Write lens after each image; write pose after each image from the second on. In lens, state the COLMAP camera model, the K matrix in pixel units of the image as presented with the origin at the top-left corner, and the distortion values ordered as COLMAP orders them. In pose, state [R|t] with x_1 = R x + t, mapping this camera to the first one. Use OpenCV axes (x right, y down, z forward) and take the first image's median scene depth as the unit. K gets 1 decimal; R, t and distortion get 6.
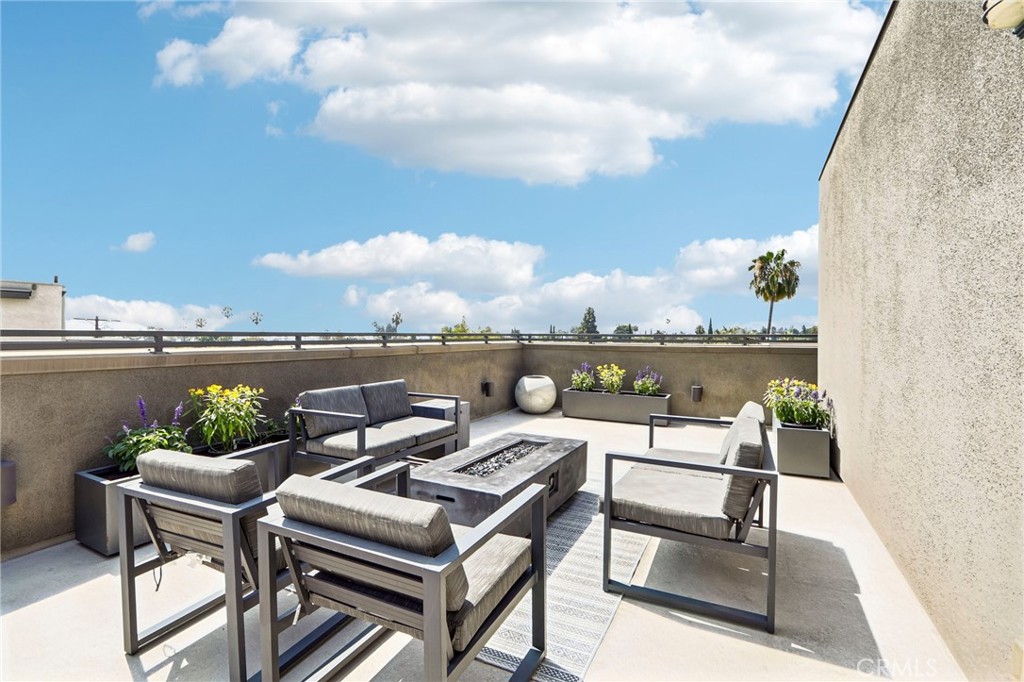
lens RADIAL K [[475.6, 0, 515.5], [0, 475.6, 339.3], [0, 0, 1]] dist [-0.018739, 0.004045]
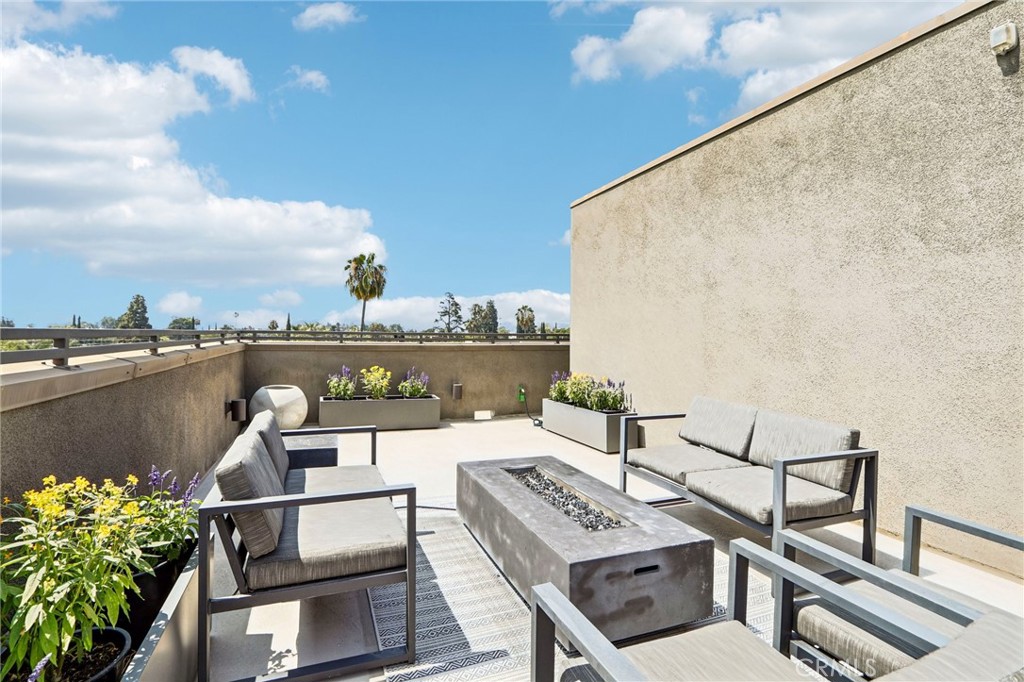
lens RADIAL K [[475.6, 0, 508.4], [0, 475.6, 343.0], [0, 0, 1]] dist [-0.018739, 0.004045]
pose [[0.683021, -0.008180, 0.730353, -0.266217], [-0.003559, 0.999888, 0.014527, -0.003588], [-0.730390, -0.012522, 0.682916, 0.224541]]
